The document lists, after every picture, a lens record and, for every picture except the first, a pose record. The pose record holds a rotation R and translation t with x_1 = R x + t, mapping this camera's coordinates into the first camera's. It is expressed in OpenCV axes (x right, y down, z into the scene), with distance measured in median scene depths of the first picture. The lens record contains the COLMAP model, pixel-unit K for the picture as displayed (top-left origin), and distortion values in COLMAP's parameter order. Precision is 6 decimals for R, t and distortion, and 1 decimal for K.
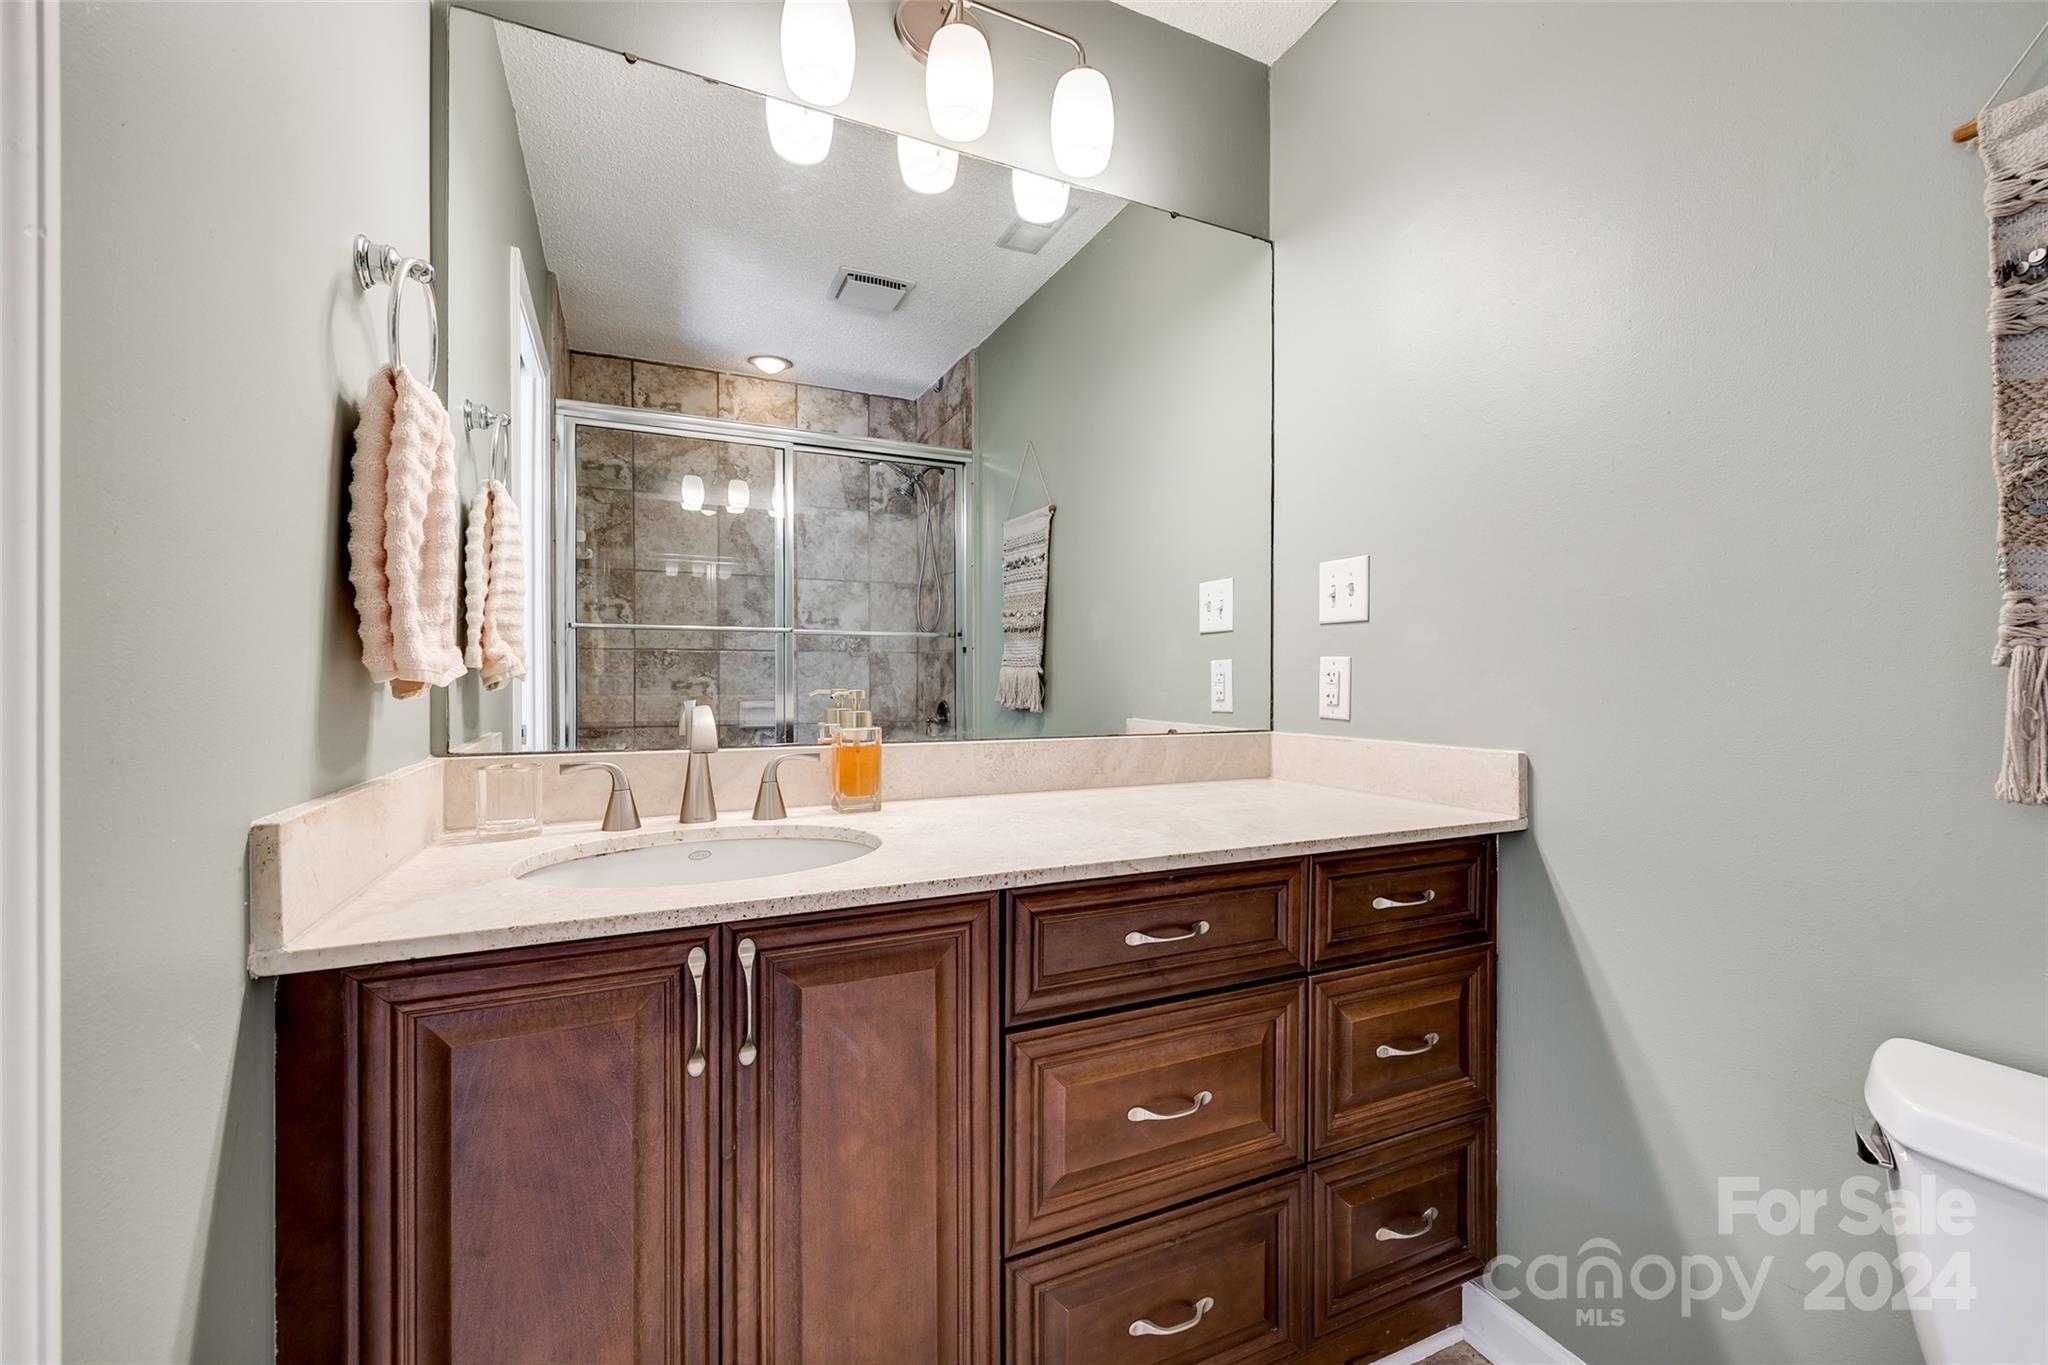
lens RADIAL K [[829.5, 0, 1021.3], [0, 829.5, 679.3], [0, 0, 1]] dist [0.000735, 0.000220]
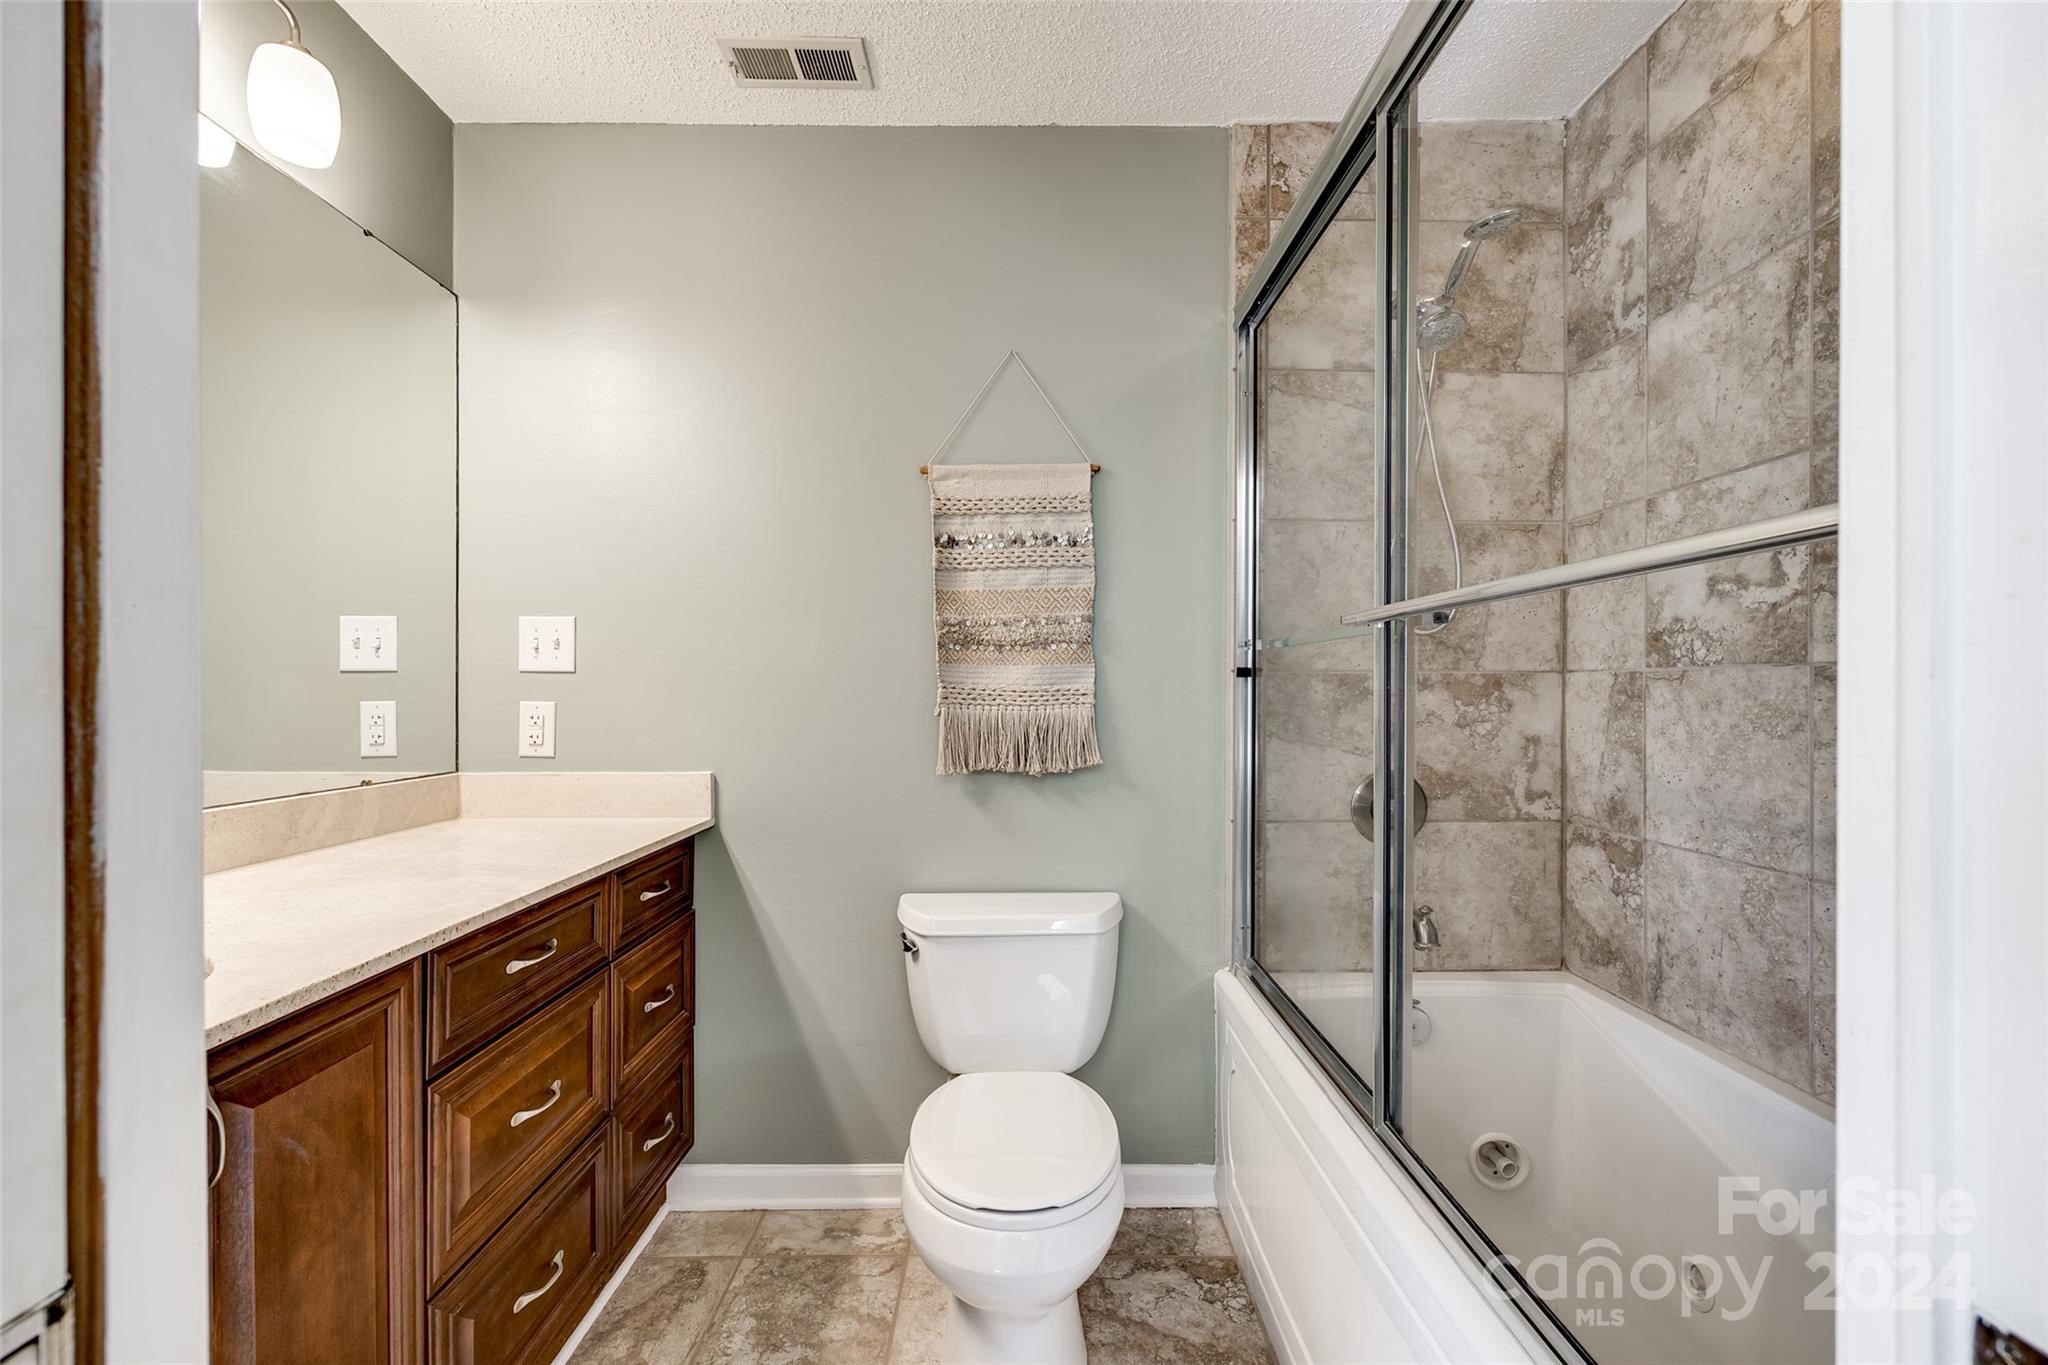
lens RADIAL K [[829.5, 0, 1027.9], [0, 829.5, 691.0], [0, 0, 1]] dist [0.000735, 0.000220]
pose [[0.406323, 0.001703, 0.913728, -0.489780], [0.000123, 0.999998, -0.001919, -0.051006], [-0.913729, 0.000892, 0.406323, -0.086795]]
